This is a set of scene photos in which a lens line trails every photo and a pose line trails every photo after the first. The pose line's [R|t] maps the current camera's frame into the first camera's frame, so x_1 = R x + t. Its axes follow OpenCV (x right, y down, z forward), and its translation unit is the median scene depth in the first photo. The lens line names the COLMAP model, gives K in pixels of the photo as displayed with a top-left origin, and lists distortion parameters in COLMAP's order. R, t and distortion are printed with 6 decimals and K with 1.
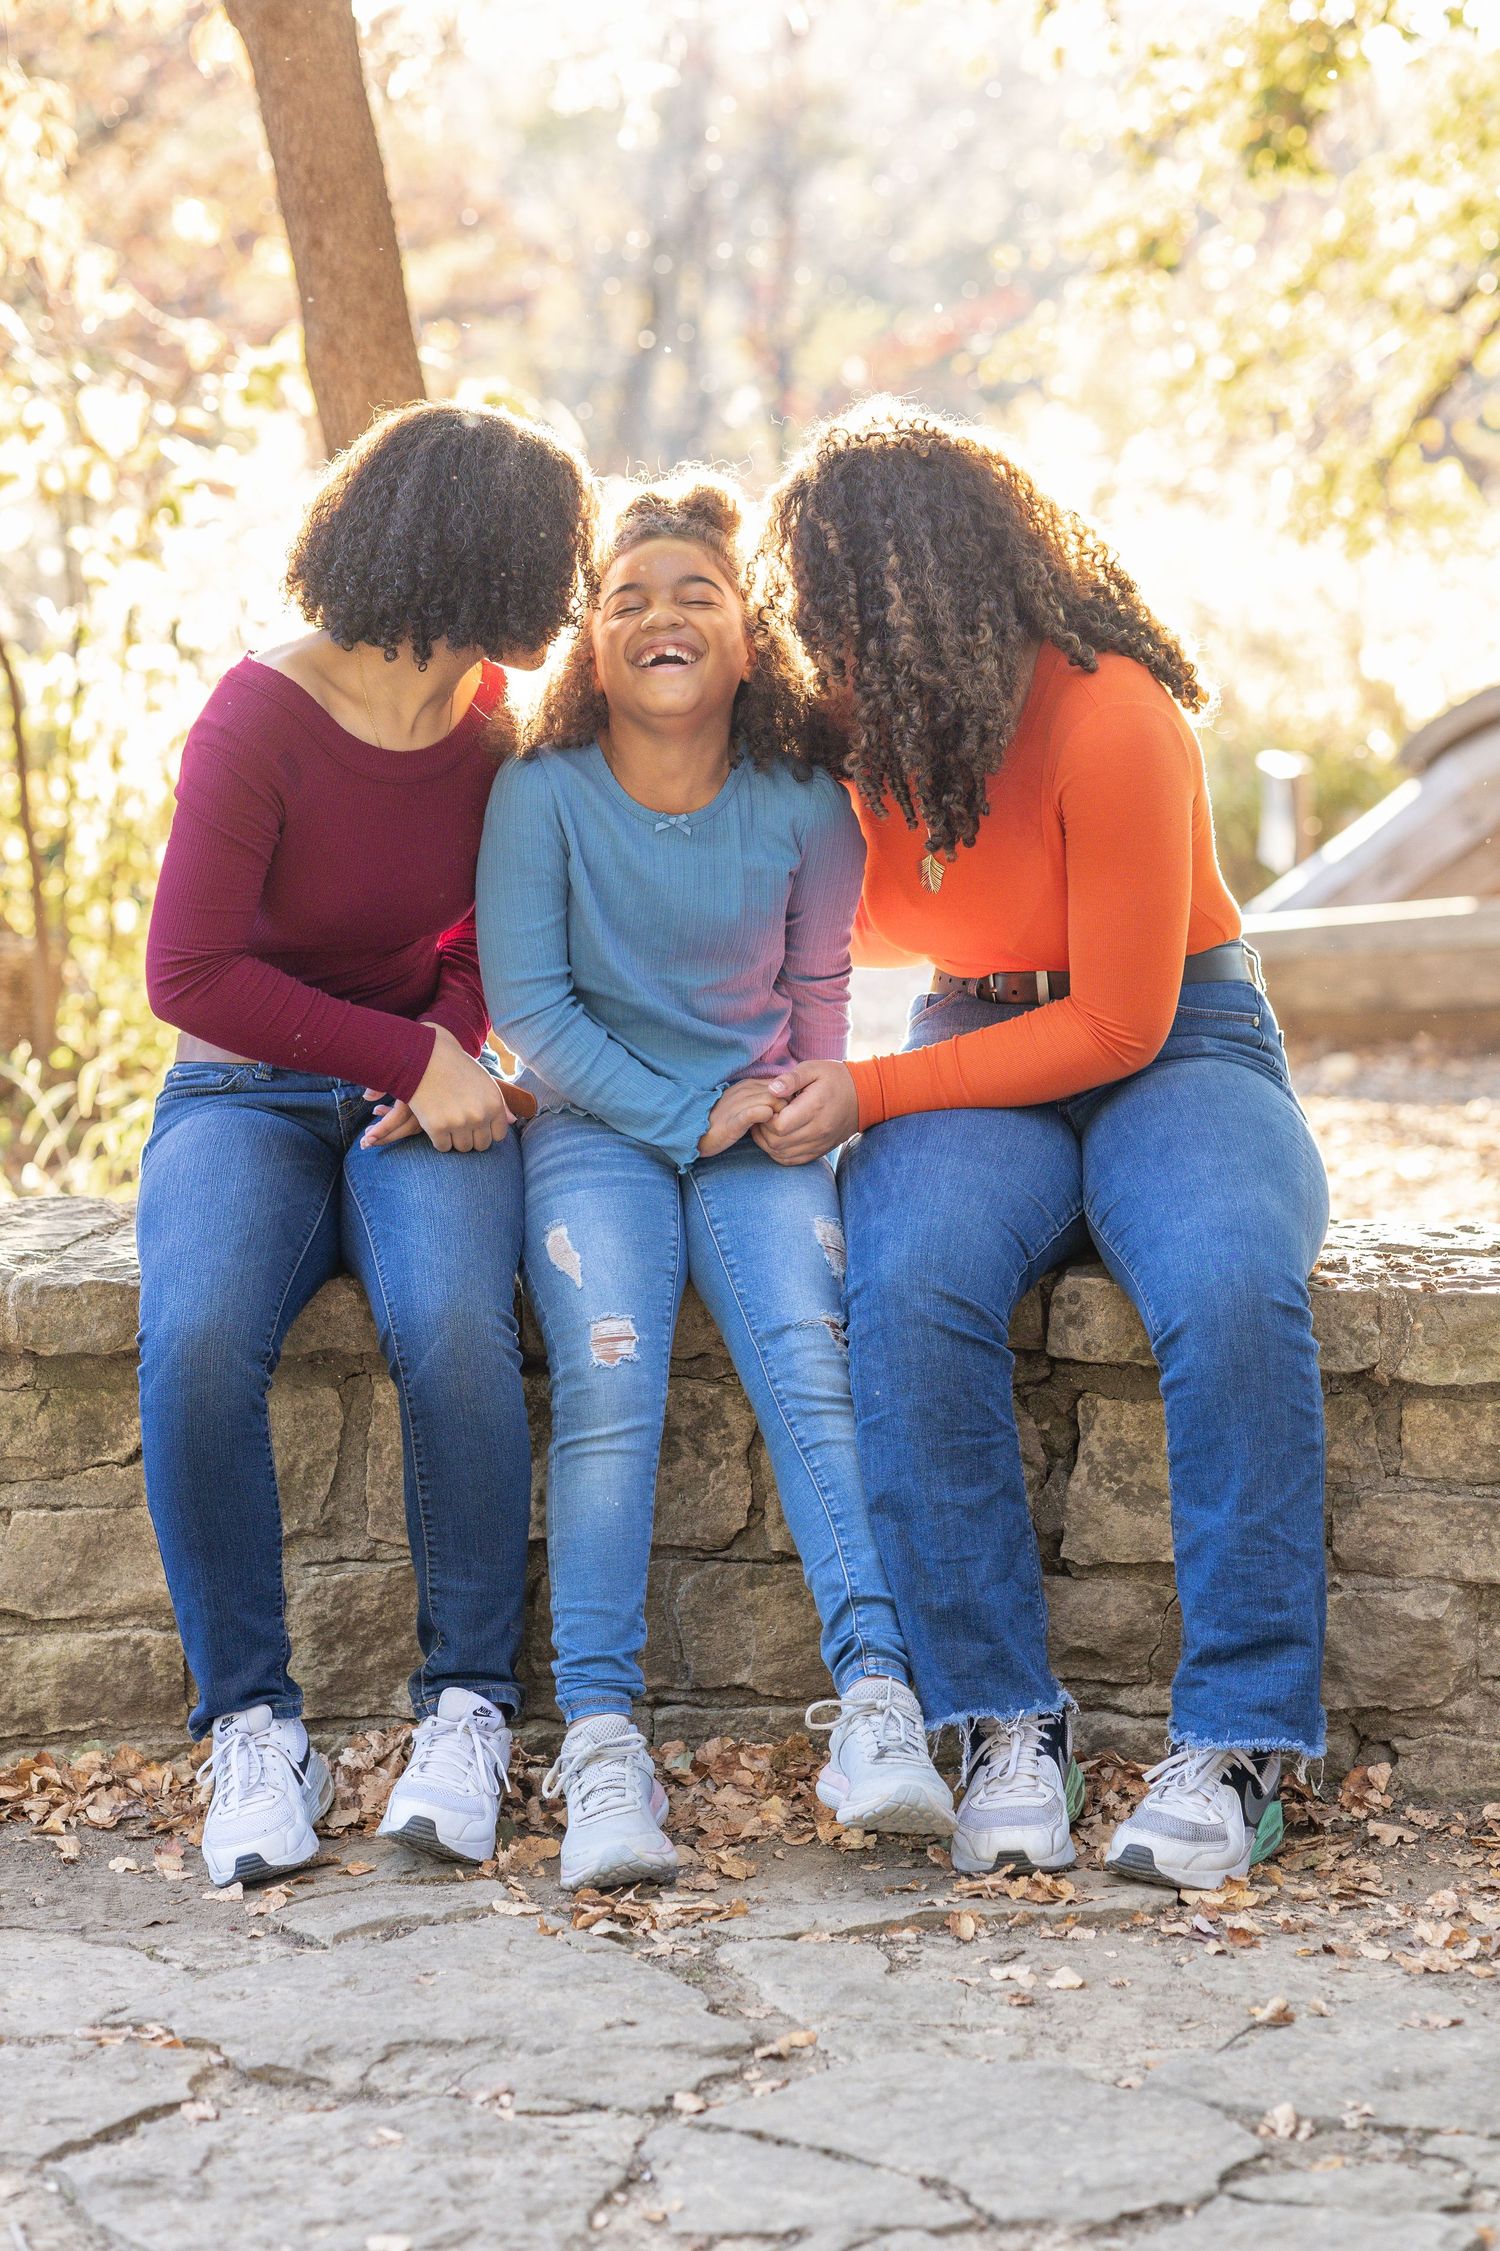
lens RADIAL K [[5990.7, 0, 750.0], [0, 5990.7, 1125.5], [0, 0, 1]] dist [0.098654, 0.138897]
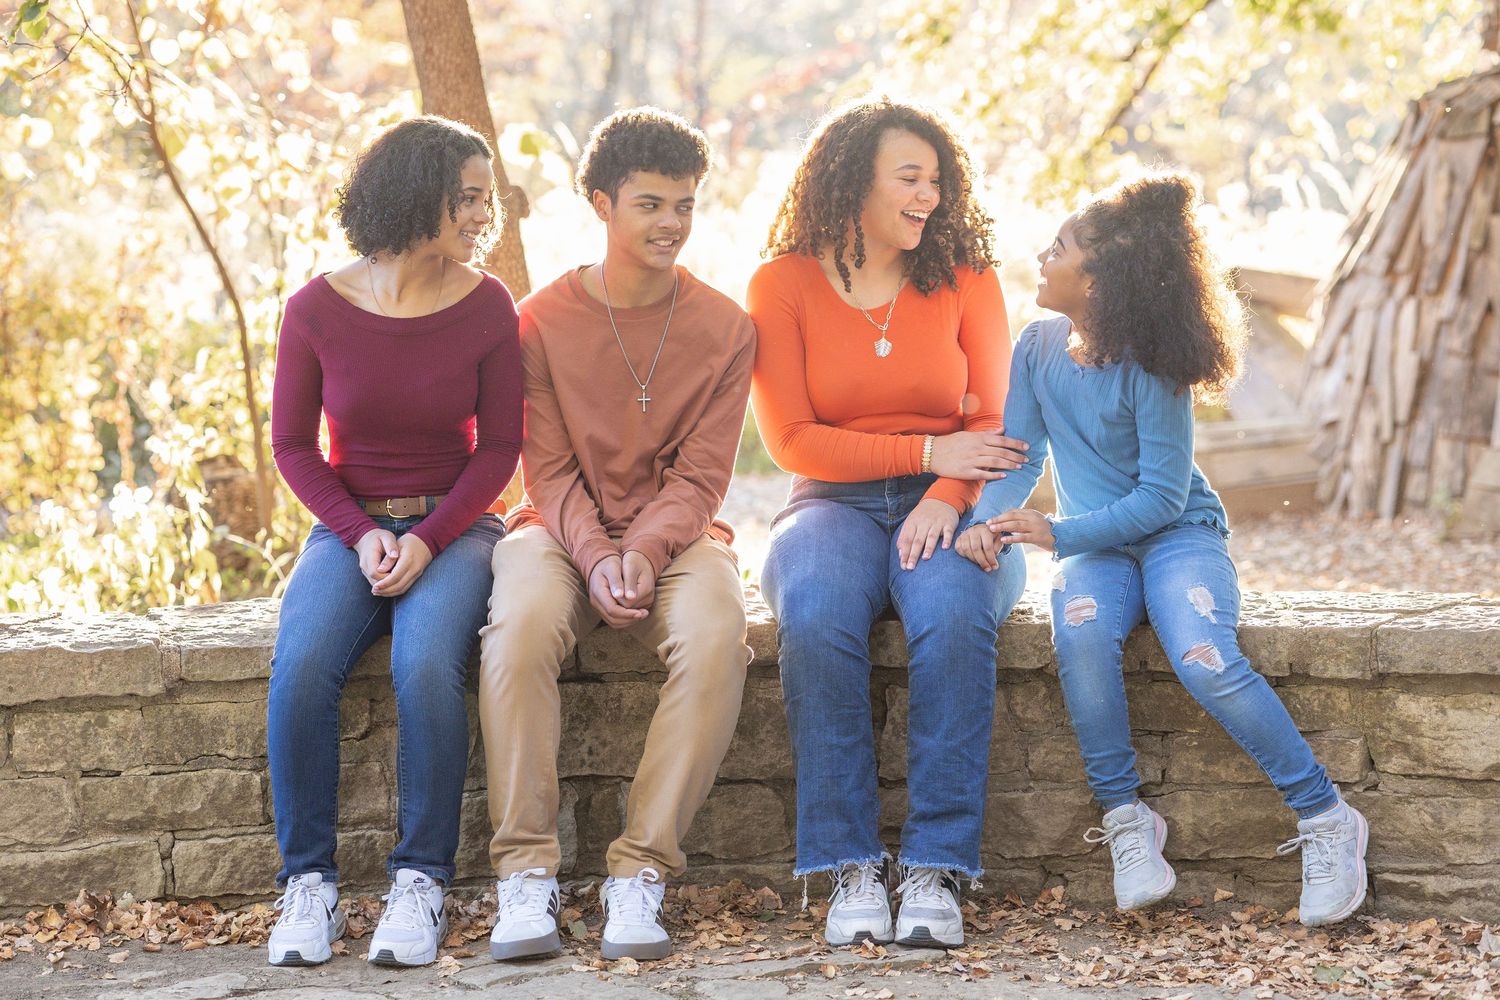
lens RADIAL K [[3992.0, 0, 750.0], [0, 3992.0, 500.0], [0, 0, 1]] dist [0.098654, 0.138897]
pose [[0.999537, -0.026538, 0.014896, -0.002712], [0.026909, 0.999317, -0.025310, 0.018139], [-0.014214, 0.025699, 0.999569, -0.207243]]
